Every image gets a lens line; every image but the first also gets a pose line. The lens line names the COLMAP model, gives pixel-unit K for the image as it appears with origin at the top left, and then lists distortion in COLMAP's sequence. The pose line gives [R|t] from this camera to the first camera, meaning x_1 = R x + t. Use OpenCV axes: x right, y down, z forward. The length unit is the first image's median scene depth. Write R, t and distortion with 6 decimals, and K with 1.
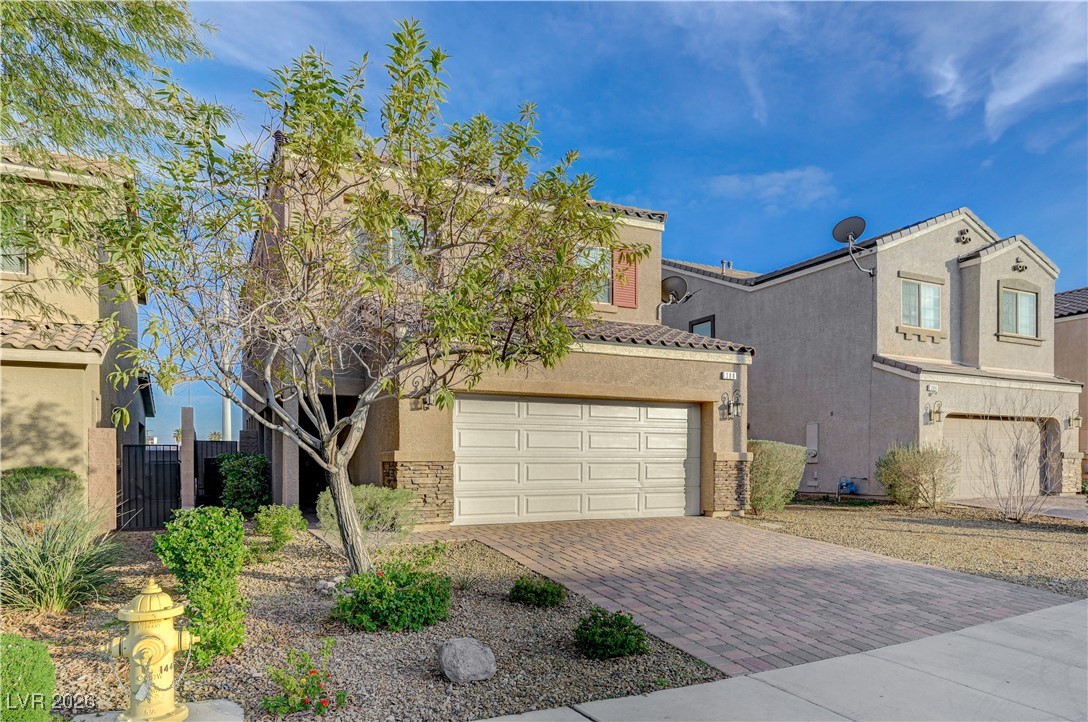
lens RADIAL K [[657.0, 0, 544.0], [0, 657.0, 367.2], [0, 0, 1]] dist [-0.002177, -0.000790]
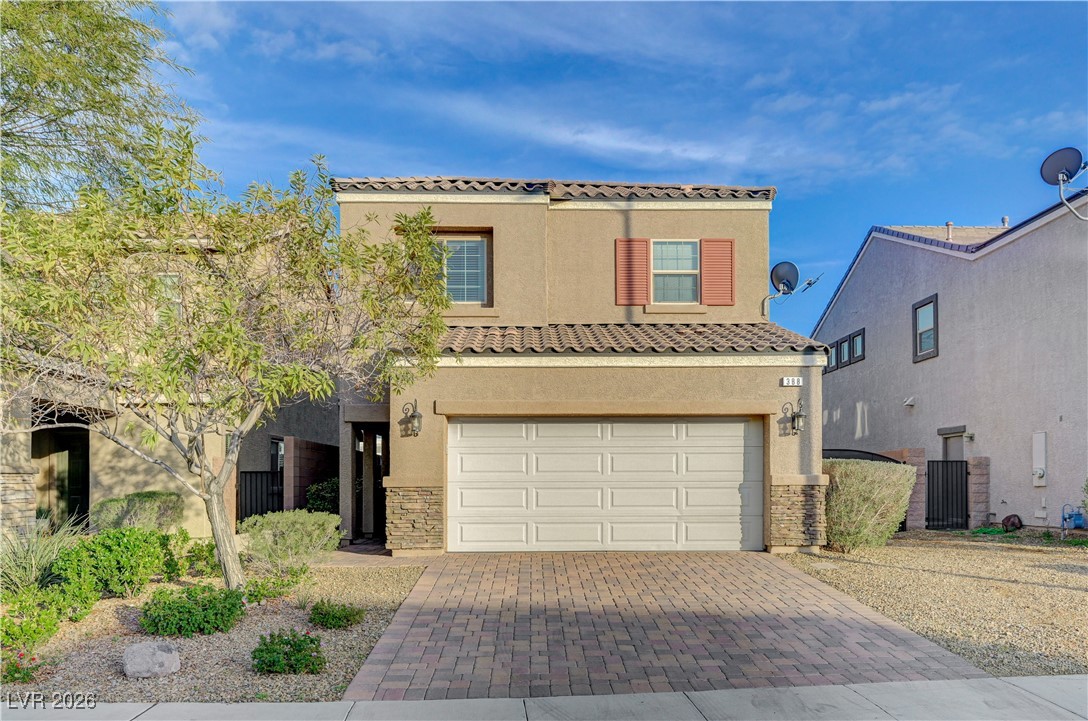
lens RADIAL K [[747.5, 0, 543.7], [0, 747.5, 357.4], [0, 0, 1]] dist [0.000971, -0.000604]
pose [[0.916259, -0.069035, -0.394593, 0.375142], [0.059886, 0.997575, -0.035470, -0.002789], [0.396085, 0.008869, 0.918171, 0.013458]]
